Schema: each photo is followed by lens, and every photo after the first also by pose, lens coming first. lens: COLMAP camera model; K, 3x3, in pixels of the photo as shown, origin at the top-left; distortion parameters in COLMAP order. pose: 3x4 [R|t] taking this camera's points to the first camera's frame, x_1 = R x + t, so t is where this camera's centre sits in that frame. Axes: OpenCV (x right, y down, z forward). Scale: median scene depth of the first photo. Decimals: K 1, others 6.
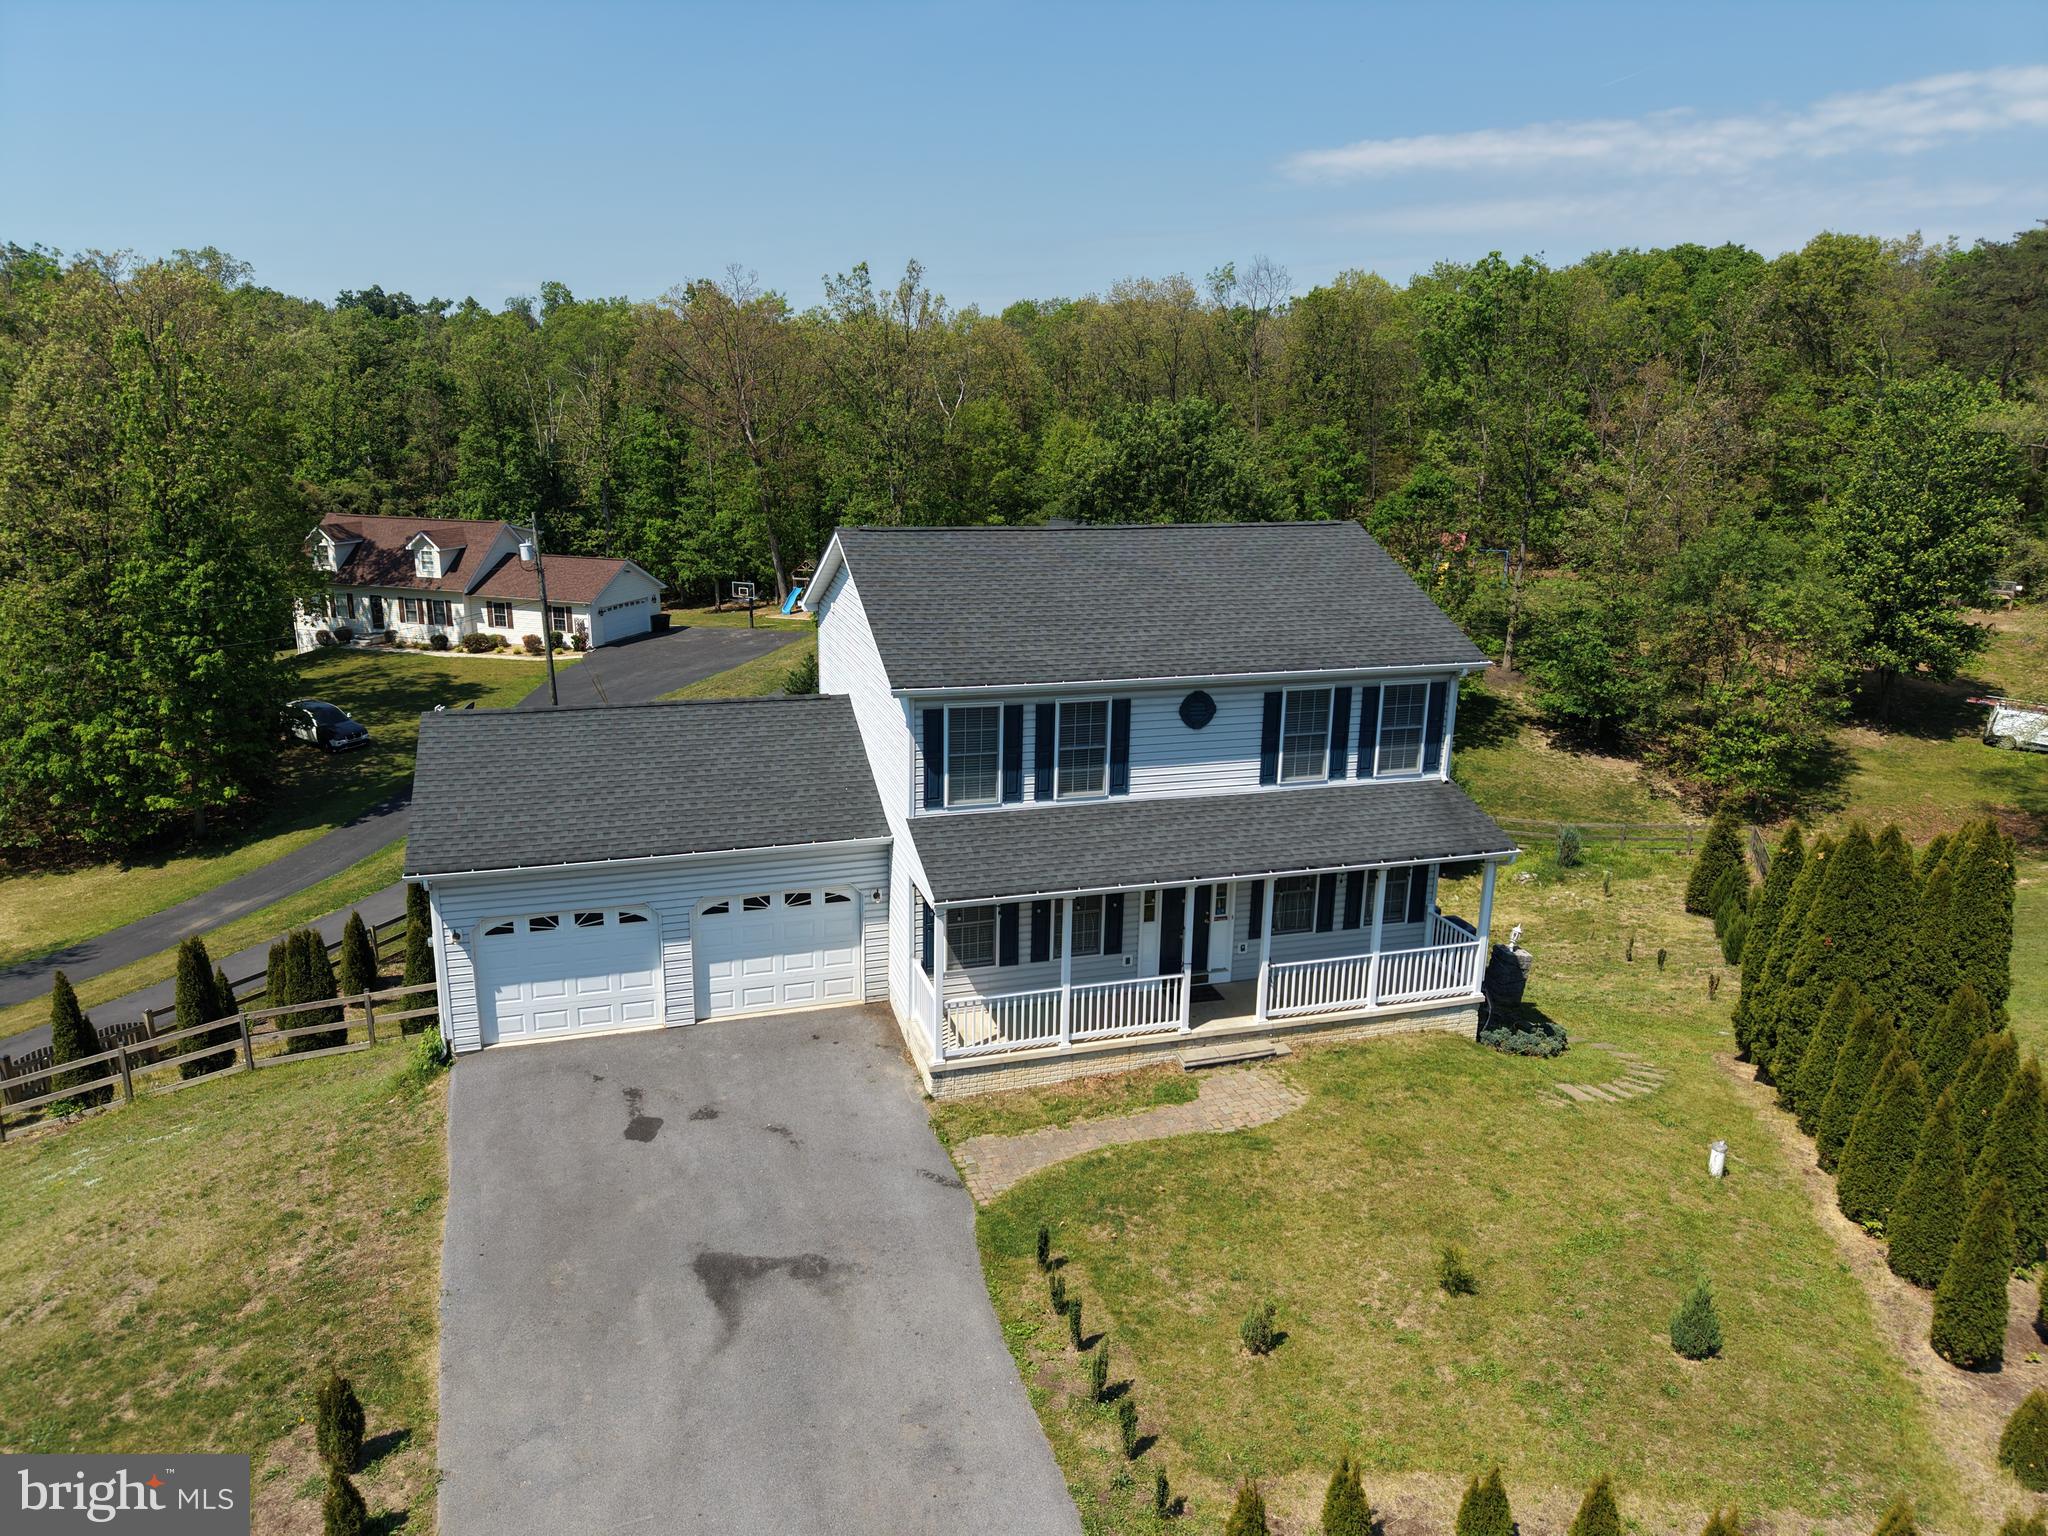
lens RADIAL K [[1368.5, 0, 1023.6], [0, 1368.5, 768.5], [0, 0, 1]] dist [0.021698, -0.021813]
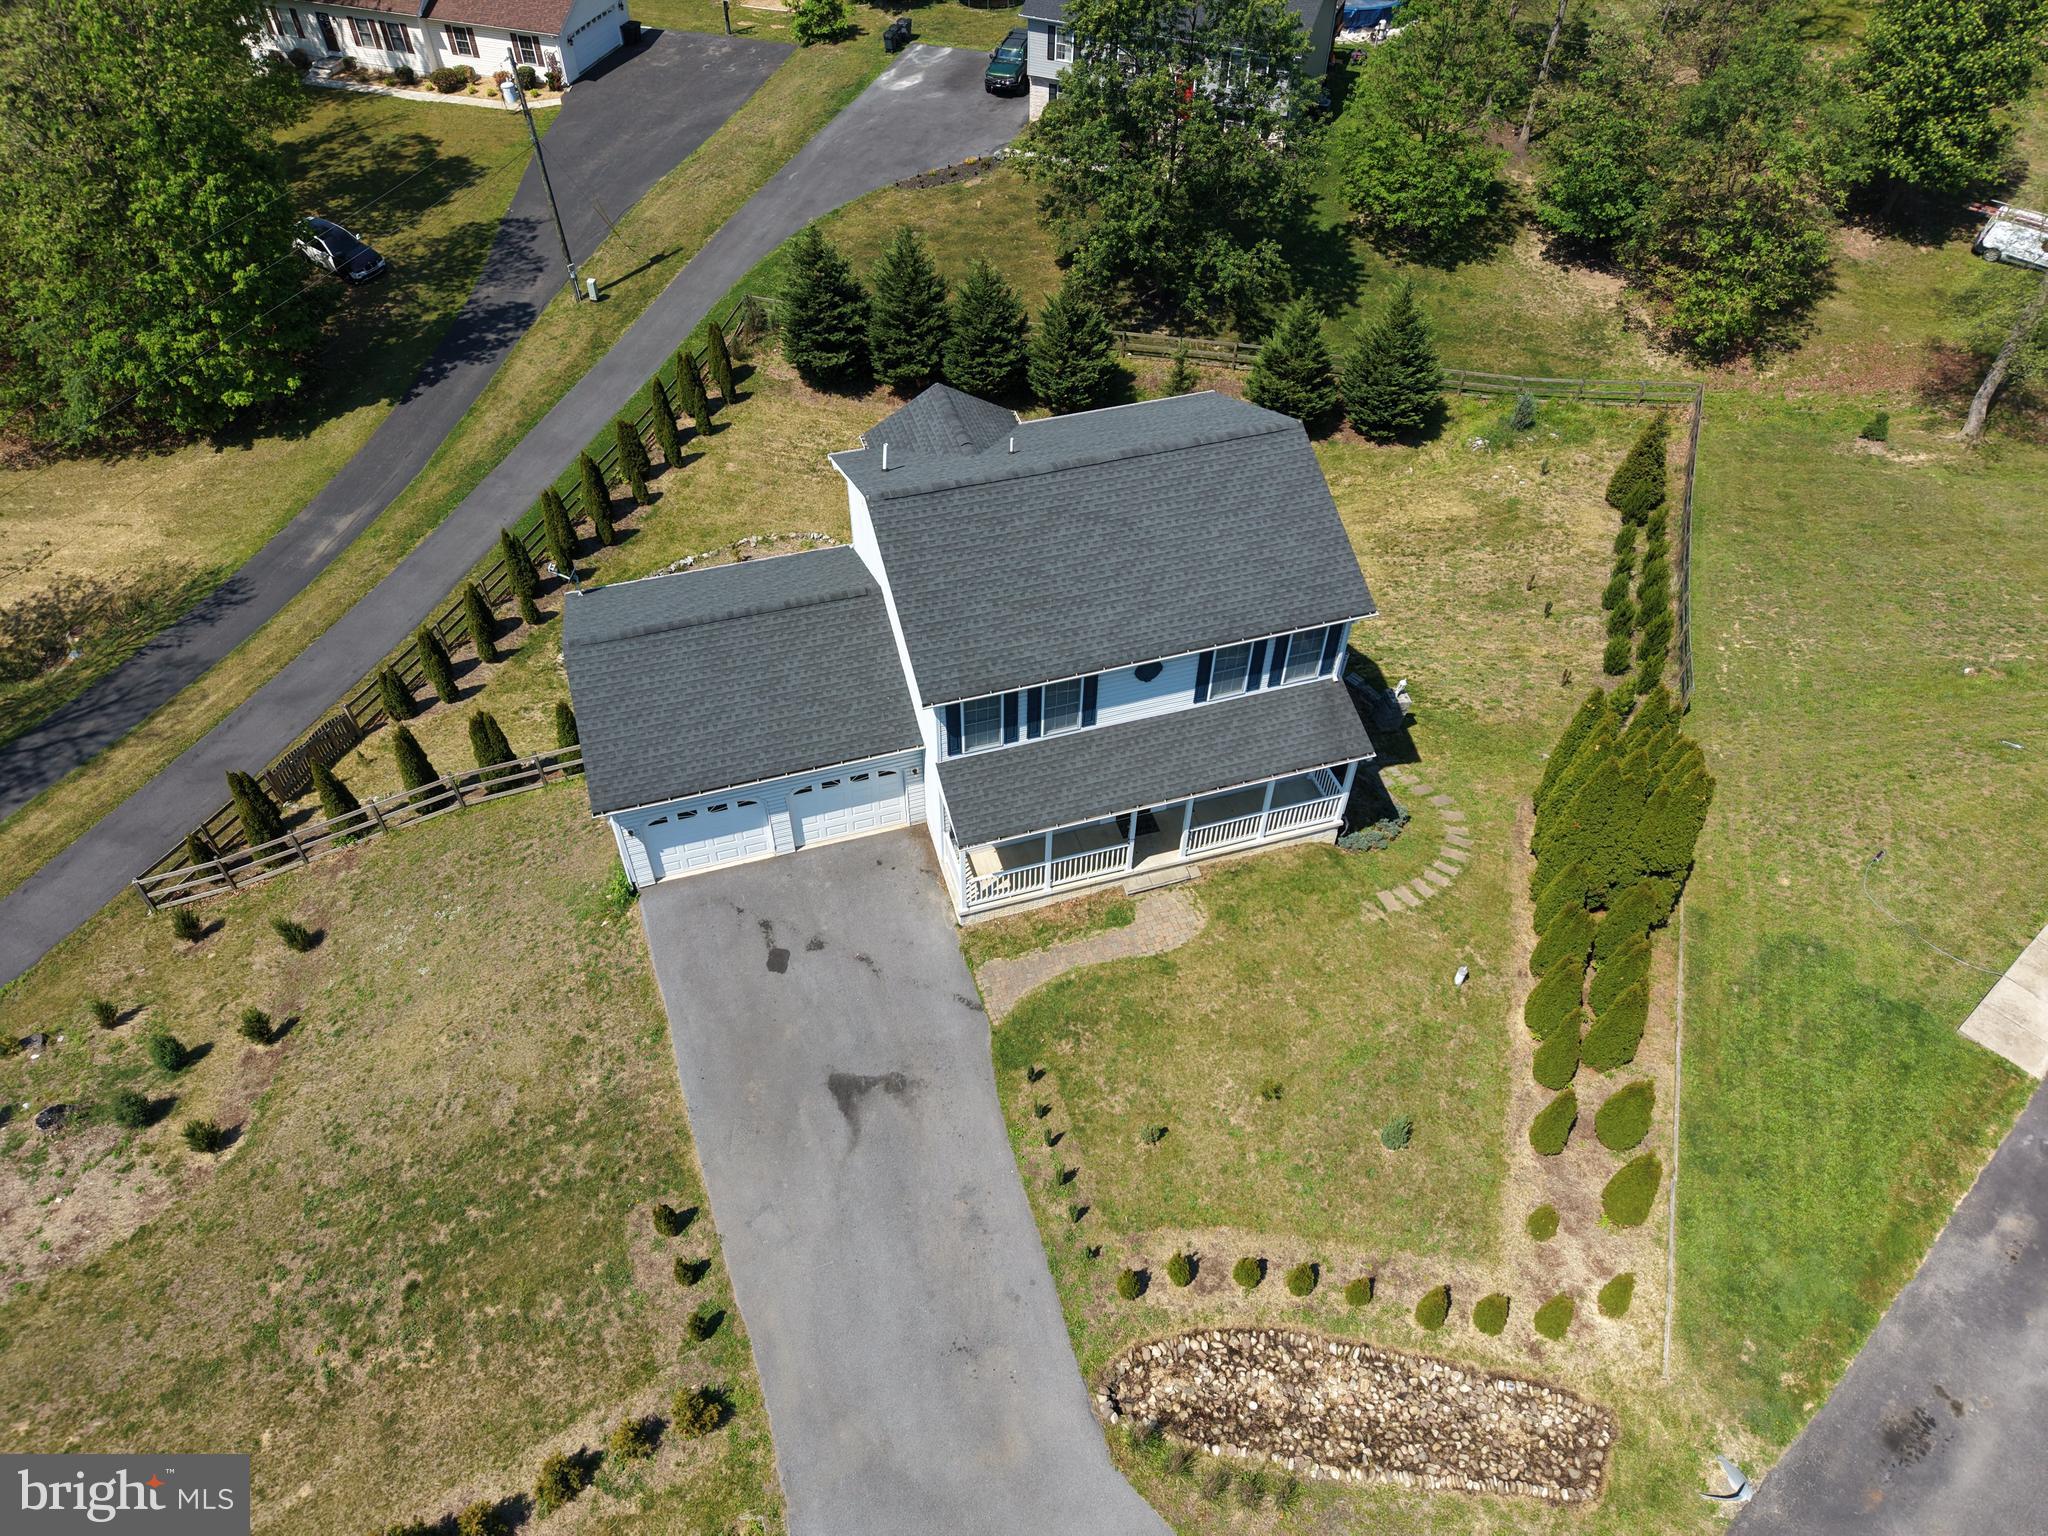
lens RADIAL K [[1368.5, 0, 1023.8], [0, 1368.5, 770.2], [0, 0, 1]] dist [0.021698, -0.021813]
pose [[0.999984, -0.002204, -0.005209, 0.010998], [0.004607, 0.851754, 0.523921, -0.627903], [0.003283, -0.523937, 0.851751, -0.183432]]
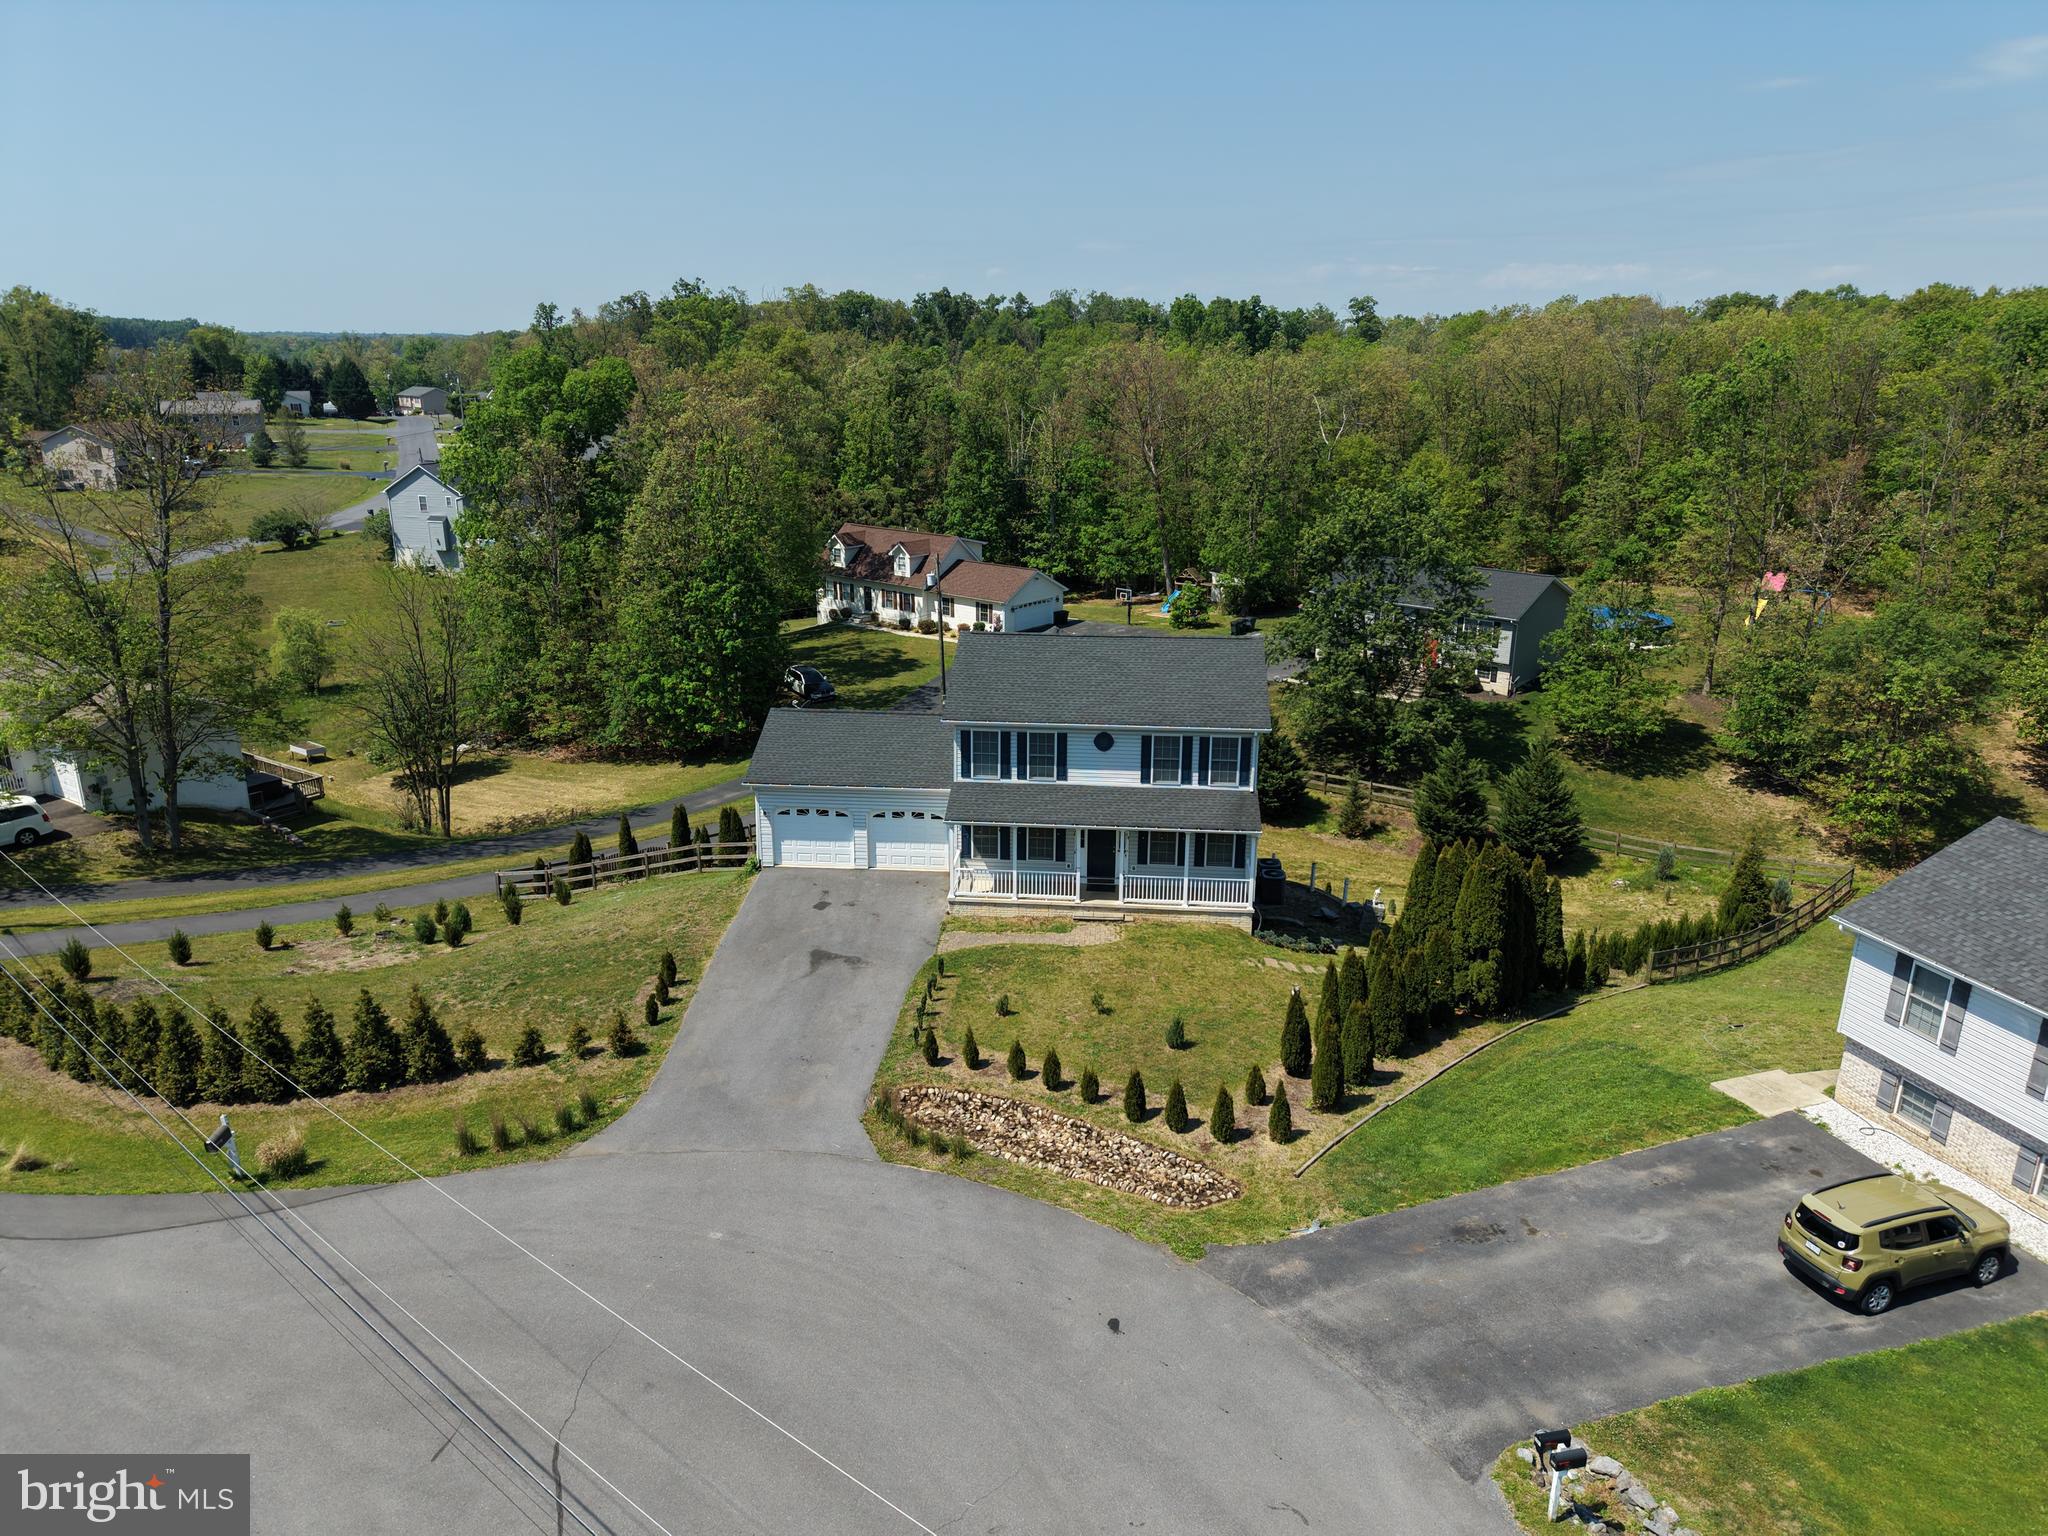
lens RADIAL K [[1368.5, 0, 1020.8], [0, 1368.5, 773.1], [0, 0, 1]] dist [0.021698, -0.021813]
pose [[0.925304, 0.100505, -0.365666, 0.698994], [-0.087659, 0.994813, 0.051612, -0.084100], [0.368957, -0.015703, 0.929314, -0.815485]]
